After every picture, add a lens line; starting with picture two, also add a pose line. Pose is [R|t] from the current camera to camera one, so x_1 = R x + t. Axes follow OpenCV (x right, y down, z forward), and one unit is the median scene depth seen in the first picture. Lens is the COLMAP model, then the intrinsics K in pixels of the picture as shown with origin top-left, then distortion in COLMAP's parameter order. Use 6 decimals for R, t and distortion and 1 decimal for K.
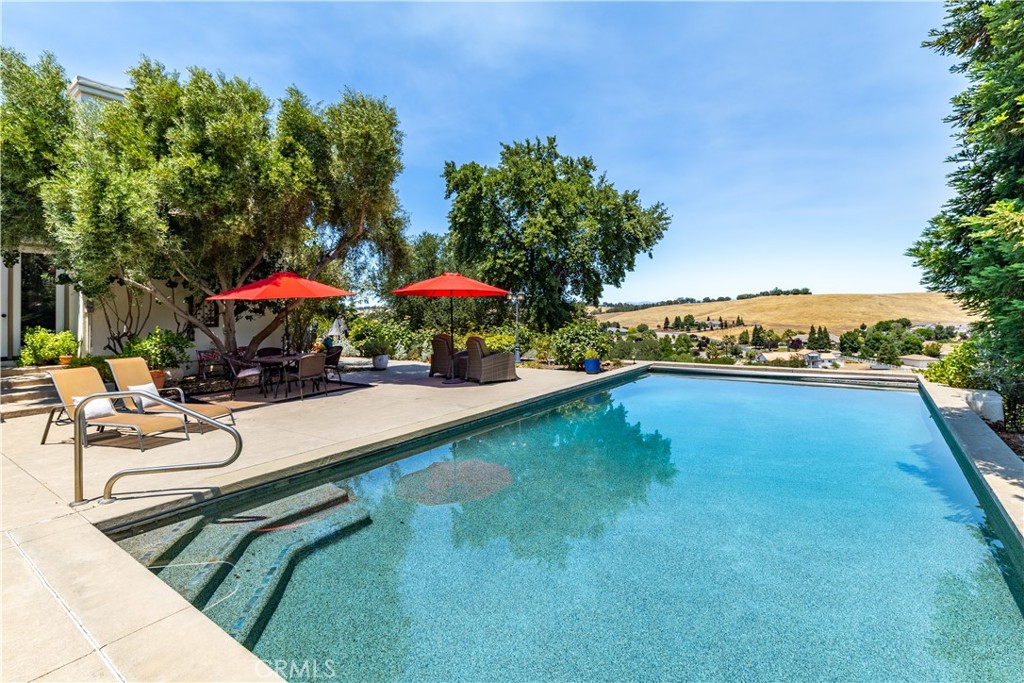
lens RADIAL K [[477.0, 0, 545.5], [0, 477.0, 302.6], [0, 0, 1]] dist [0.005545, -0.001329]
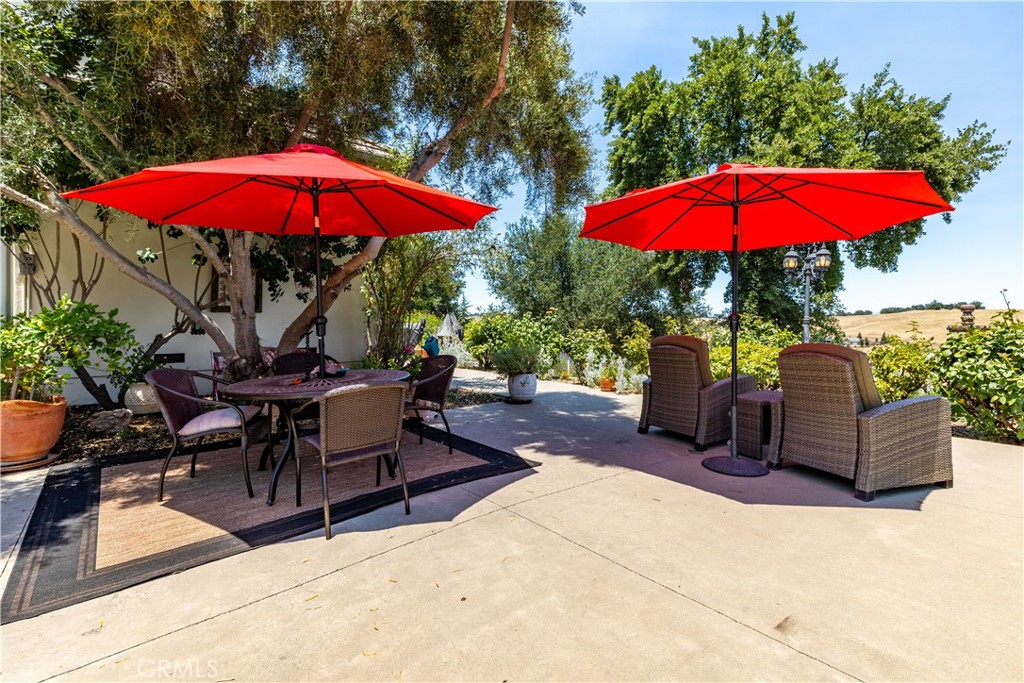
lens RADIAL K [[477.0, 0, 521.9], [0, 477.0, 334.0], [0, 0, 1]] dist [0.005545, -0.001329]
pose [[0.965665, 0.031385, -0.257890, -0.143243], [-0.019241, 0.998590, 0.049480, 0.027054], [0.259079, -0.042819, 0.964907, 0.333284]]
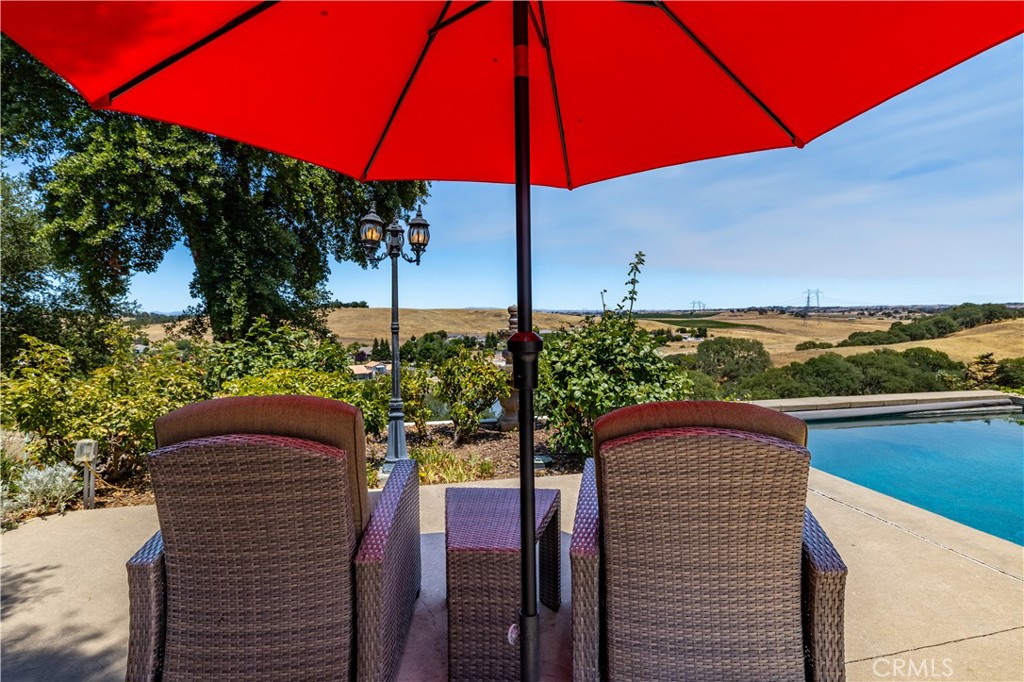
lens RADIAL K [[511.6, 0, 512.3], [0, 511.6, 334.3], [0, 0, 1]] dist [-0.006970, -0.000136]
pose [[0.711145, -0.010117, 0.702972, -0.160343], [-0.016985, 0.999357, 0.031565, 0.025145], [-0.702840, -0.034387, 0.710516, 0.530264]]
